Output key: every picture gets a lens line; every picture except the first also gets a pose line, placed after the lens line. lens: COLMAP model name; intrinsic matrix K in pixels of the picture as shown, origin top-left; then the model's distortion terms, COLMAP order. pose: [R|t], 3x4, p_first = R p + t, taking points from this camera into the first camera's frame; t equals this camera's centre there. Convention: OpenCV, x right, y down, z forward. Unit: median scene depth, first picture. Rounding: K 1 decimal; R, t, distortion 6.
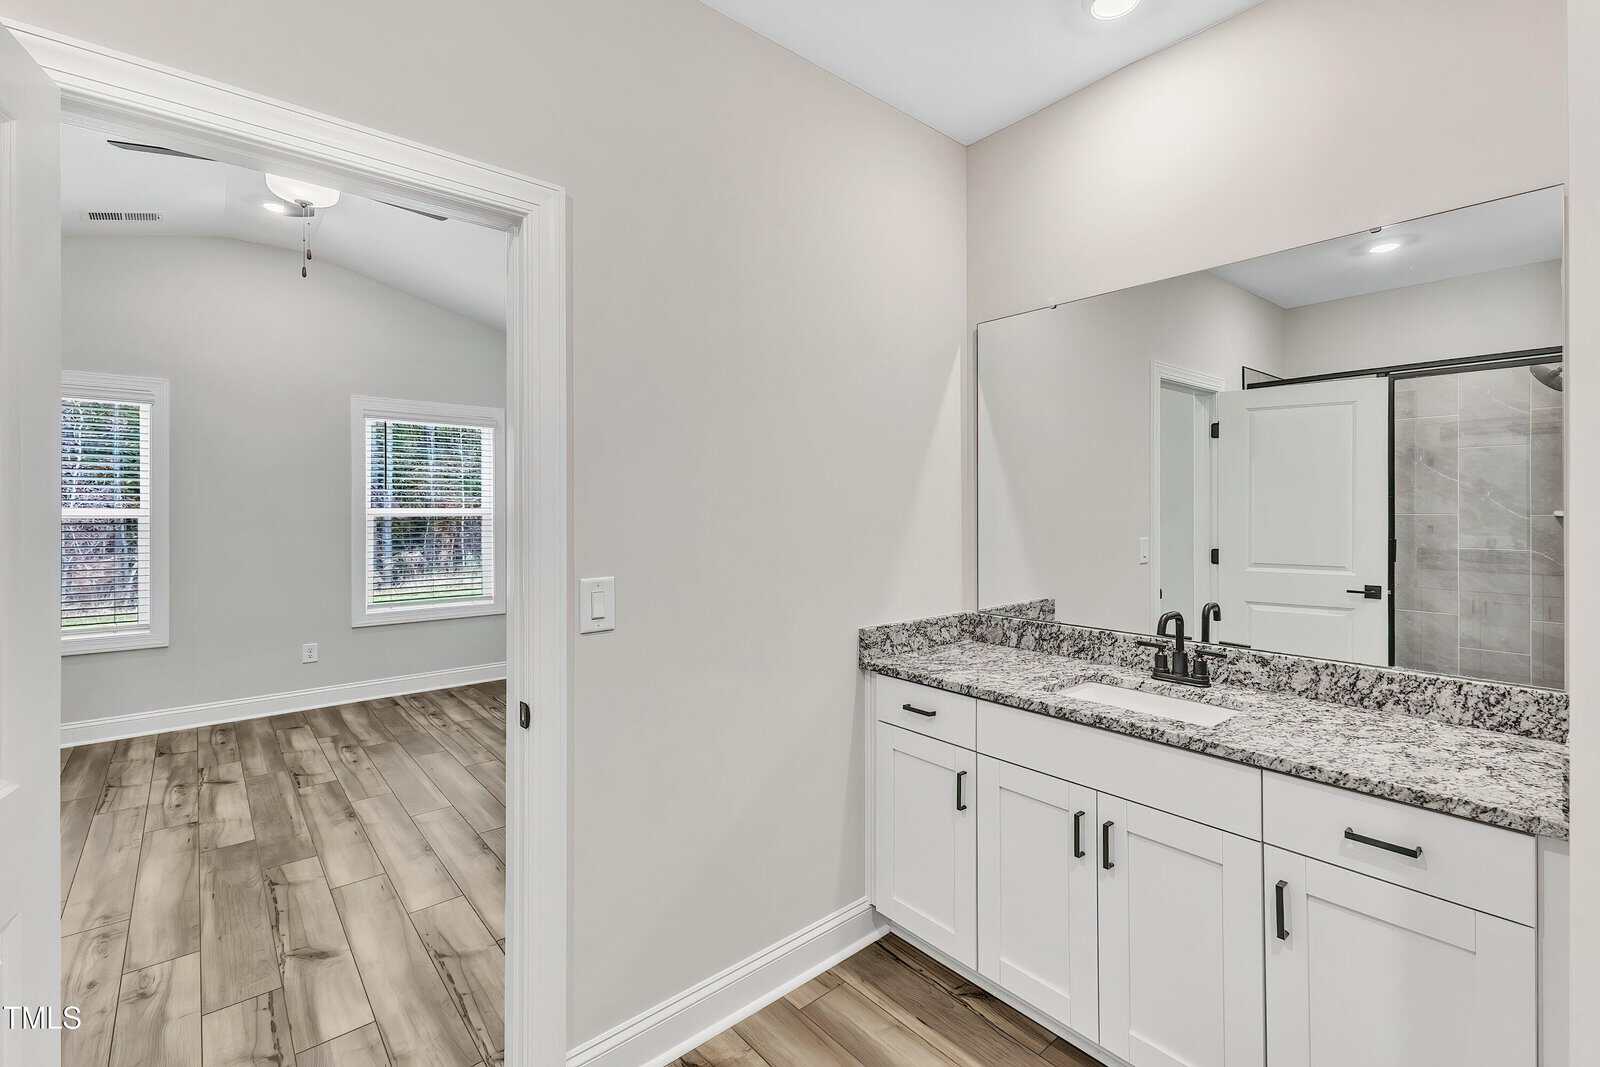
lens RADIAL K [[713.8, 0, 803.5], [0, 713.8, 505.3], [0, 0, 1]] dist [0.016830, -0.000643]
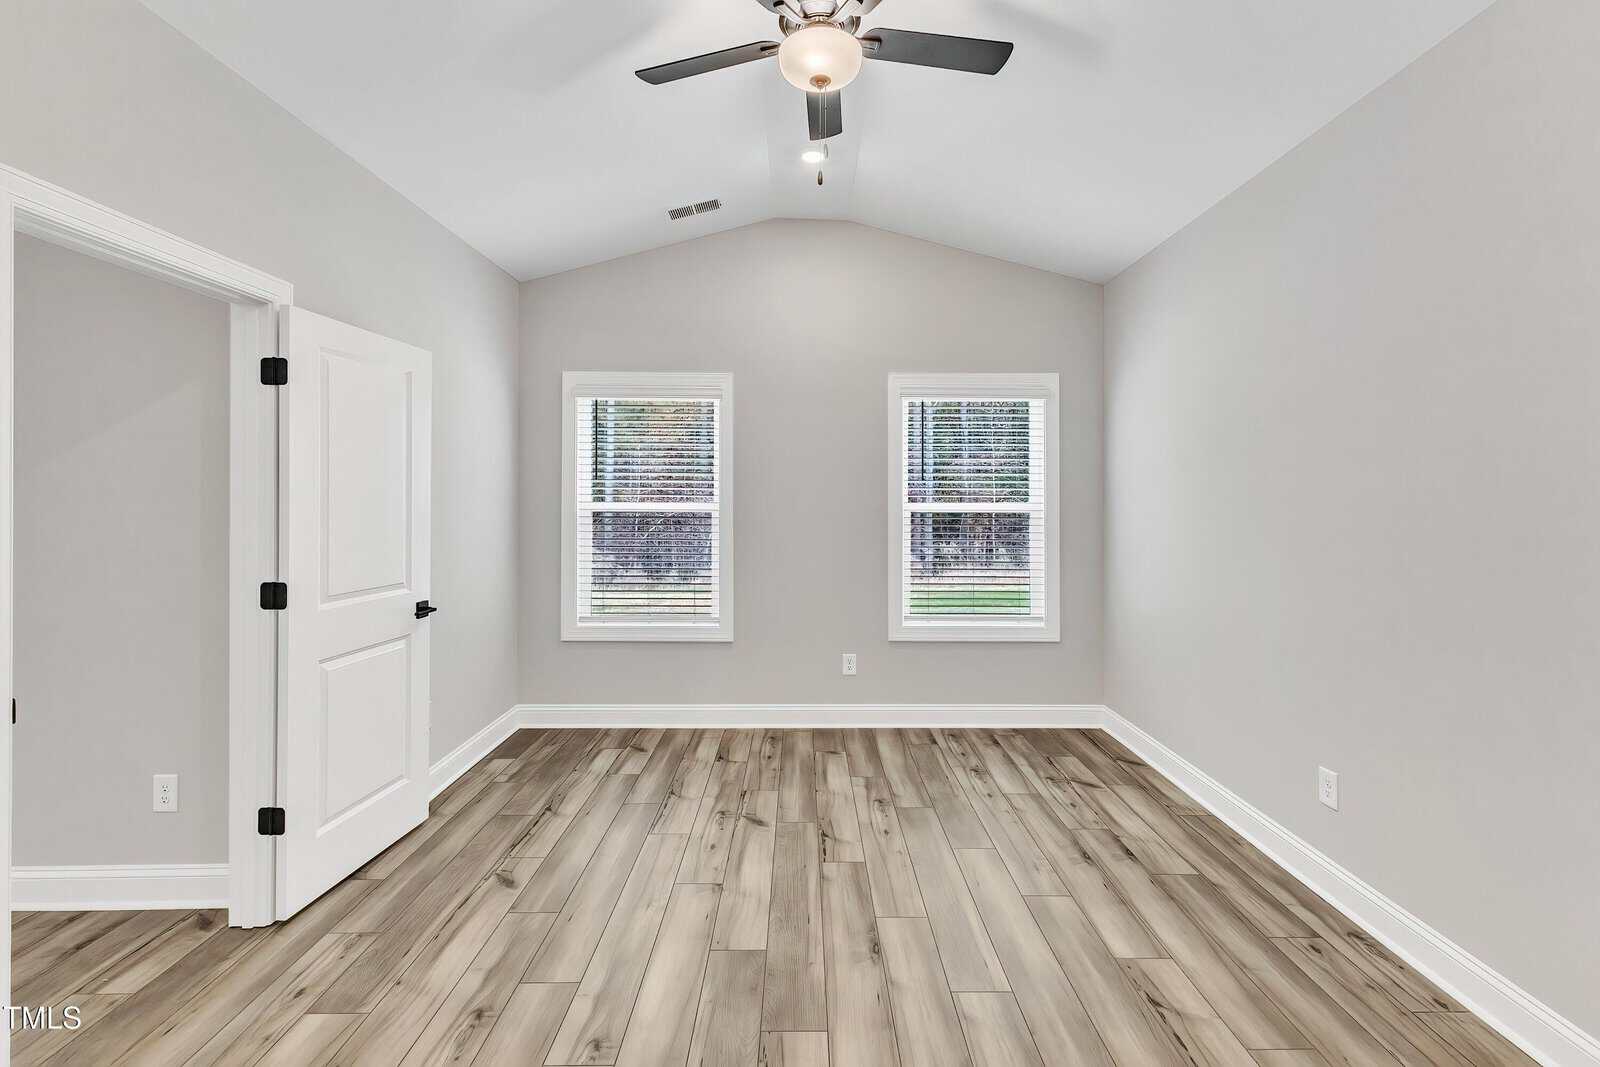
lens RADIAL K [[719.4, 0, 796.8], [0, 719.4, 502.4], [0, 0, 1]] dist [0.009566, -0.000413]
pose [[0.759816, 0.003945, -0.650126, -0.178083], [0.000056, 0.999981, 0.006133, -0.002245], [0.650138, -0.004696, 0.759801, 0.322297]]
